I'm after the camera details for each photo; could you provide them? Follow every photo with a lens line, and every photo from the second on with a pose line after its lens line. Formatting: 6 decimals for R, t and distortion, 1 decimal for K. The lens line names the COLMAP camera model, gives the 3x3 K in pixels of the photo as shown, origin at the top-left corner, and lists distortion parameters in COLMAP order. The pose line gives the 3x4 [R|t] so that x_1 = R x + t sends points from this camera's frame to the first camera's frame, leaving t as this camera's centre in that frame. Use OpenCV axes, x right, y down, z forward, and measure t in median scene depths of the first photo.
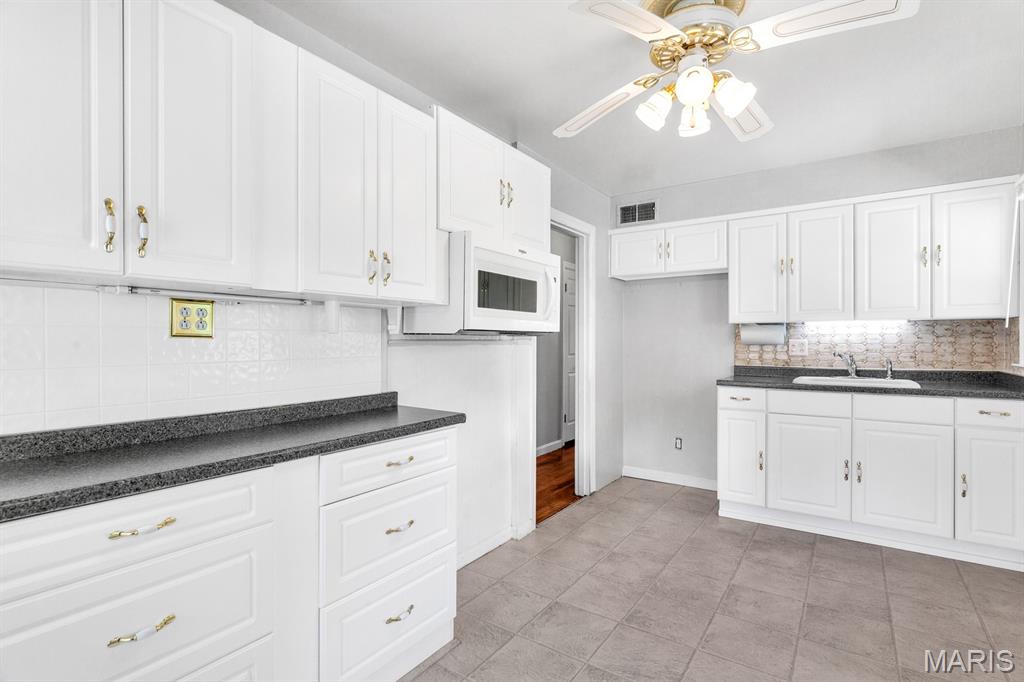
lens RADIAL K [[489.3, 0, 513.8], [0, 489.3, 344.9], [0, 0, 1]] dist [-0.001831, -0.000253]
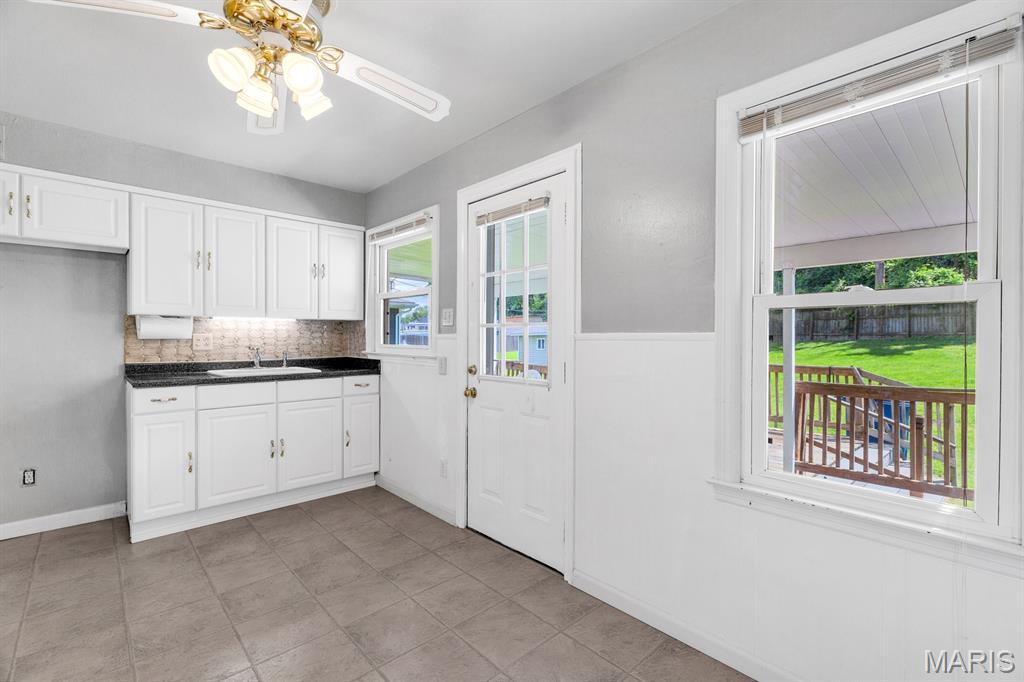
lens RADIAL K [[458.8, 0, 524.0], [0, 458.8, 339.6], [0, 0, 1]] dist [0.001797, 0.000591]
pose [[0.203255, -0.003961, 0.979118, -0.228317], [0.004225, 0.999986, 0.003168, 0.000491], [-0.979117, 0.003493, 0.203269, 0.191798]]
